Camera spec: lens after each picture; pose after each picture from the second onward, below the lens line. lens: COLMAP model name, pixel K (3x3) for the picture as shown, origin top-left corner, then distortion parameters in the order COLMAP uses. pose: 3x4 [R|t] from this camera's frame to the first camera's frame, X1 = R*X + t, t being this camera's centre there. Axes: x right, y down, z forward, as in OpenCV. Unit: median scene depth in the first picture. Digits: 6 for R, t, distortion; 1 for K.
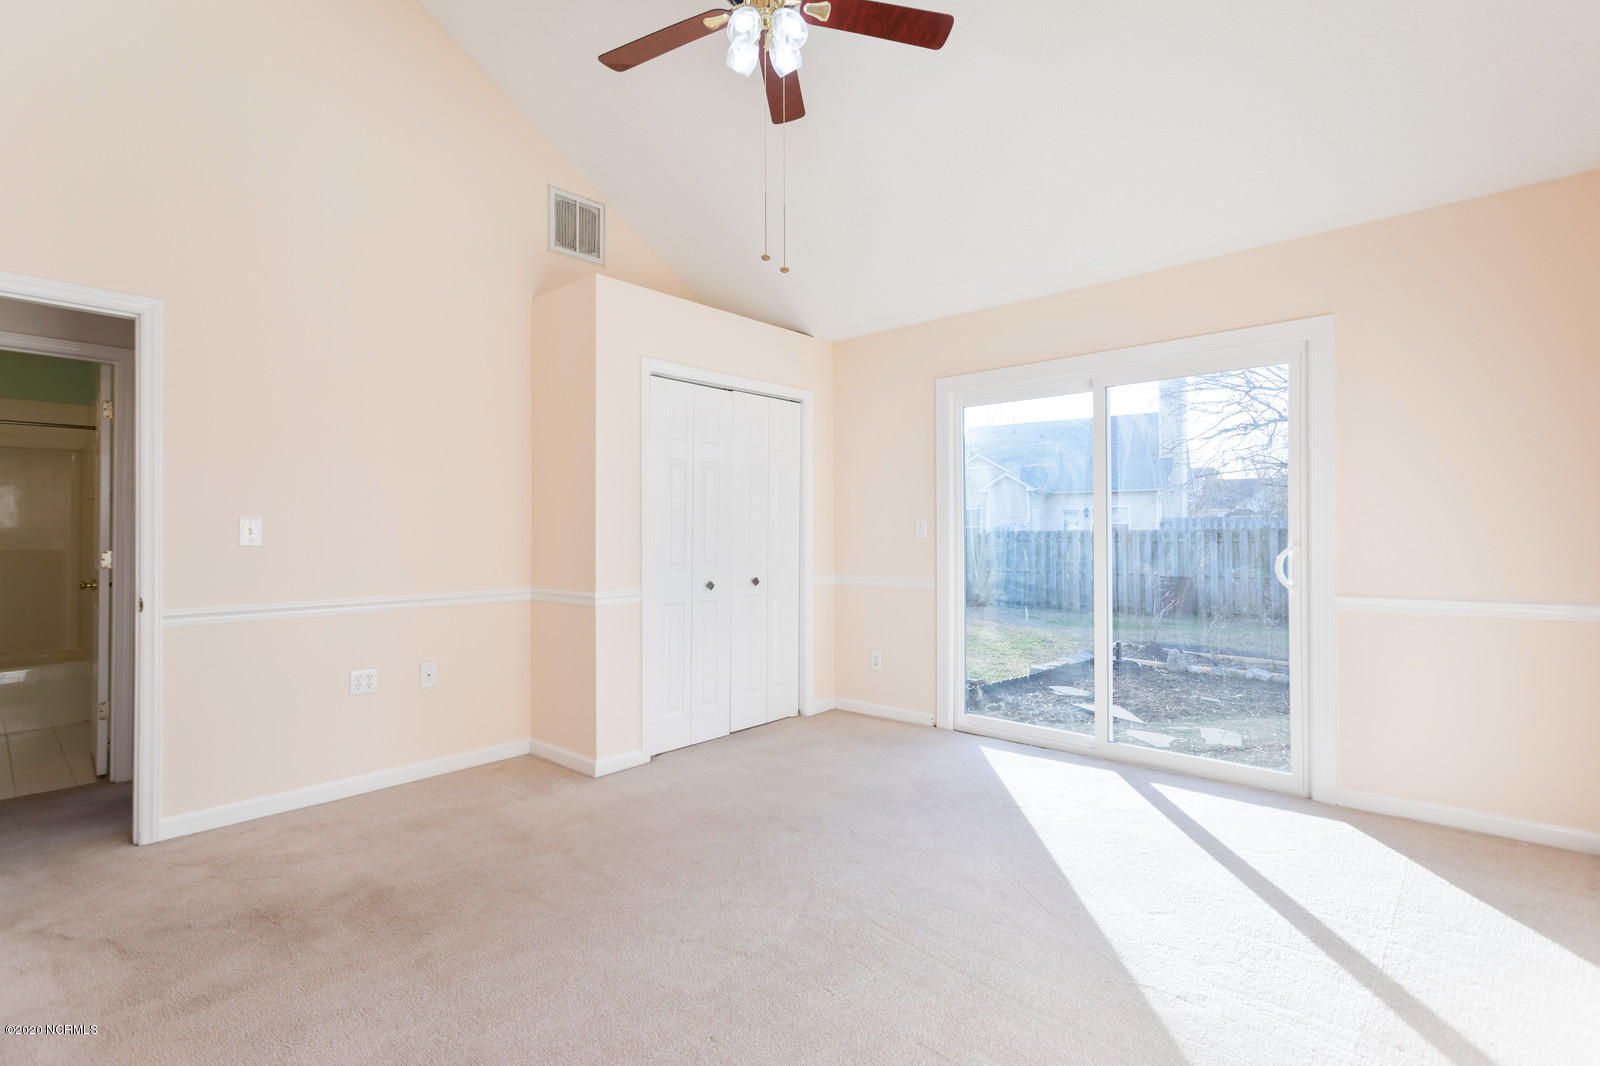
lens RADIAL K [[747.1, 0, 798.7], [0, 747.1, 529.9], [0, 0, 1]] dist [0.001146, 0.000958]
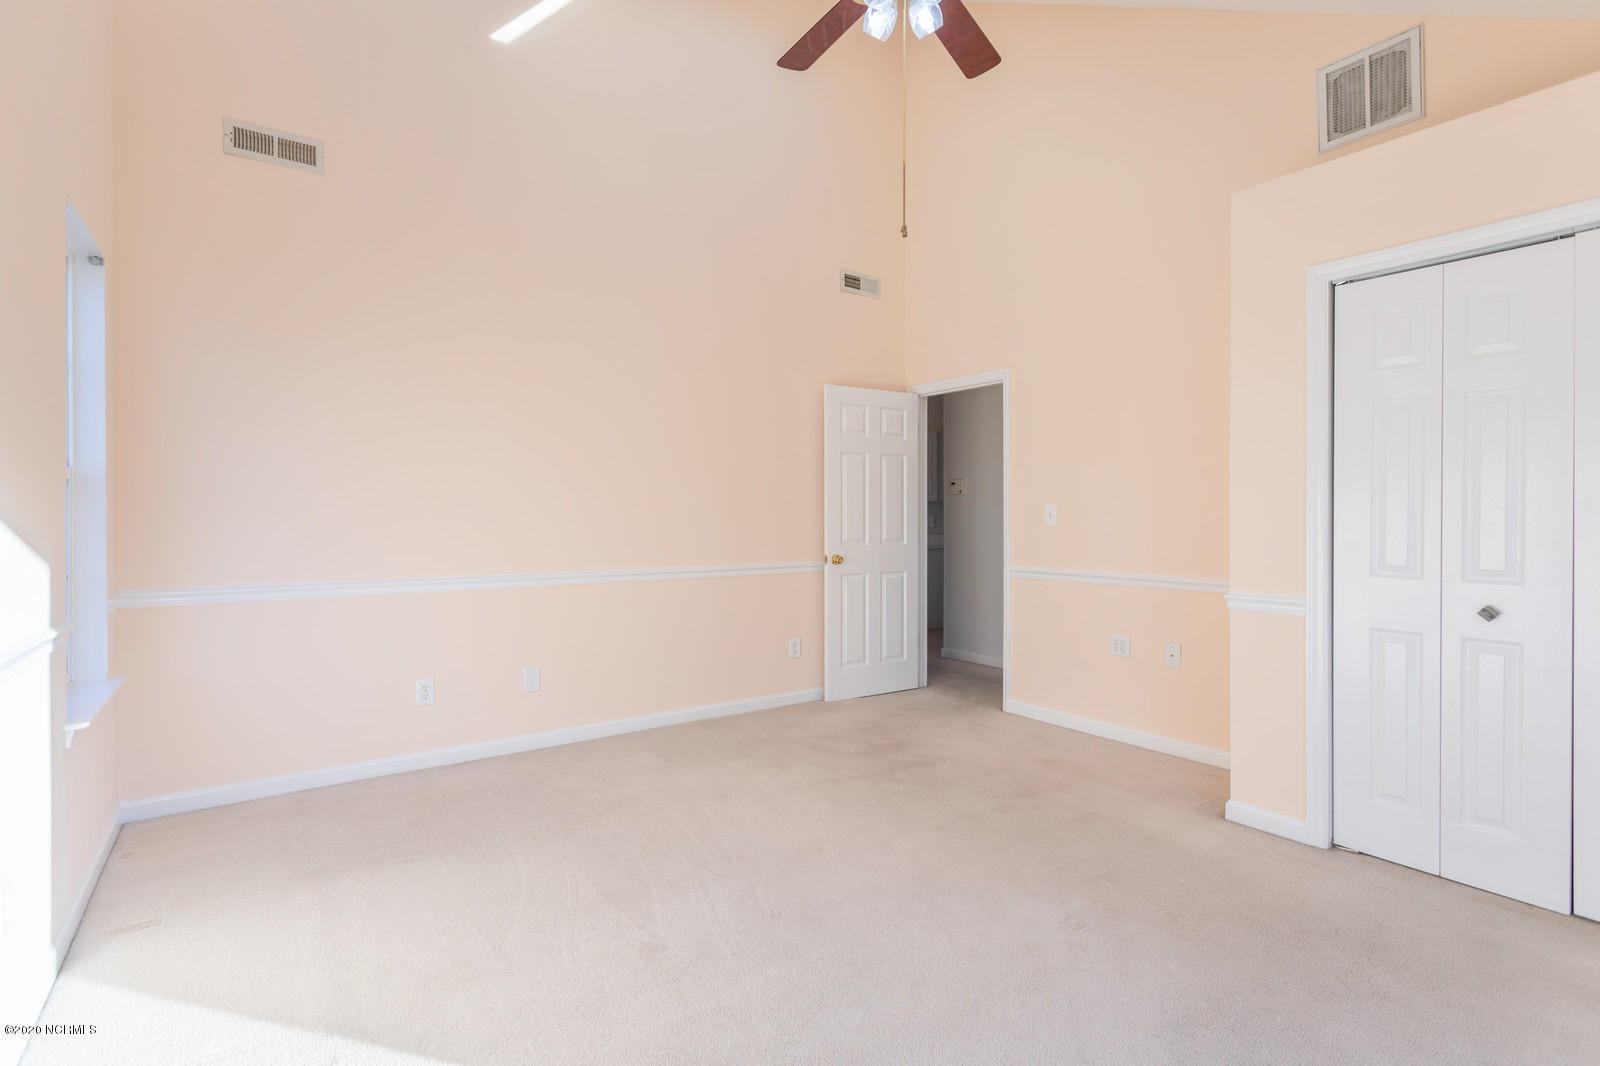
lens RADIAL K [[747.1, 0, 798.7], [0, 747.1, 529.9], [0, 0, 1]] dist [0.001146, 0.000958]
pose [[-0.211069, 0.019894, -0.977269, 0.539735], [0.005685, 0.999801, 0.019125, -0.001149], [0.977455, -0.001519, -0.211140, 0.627871]]
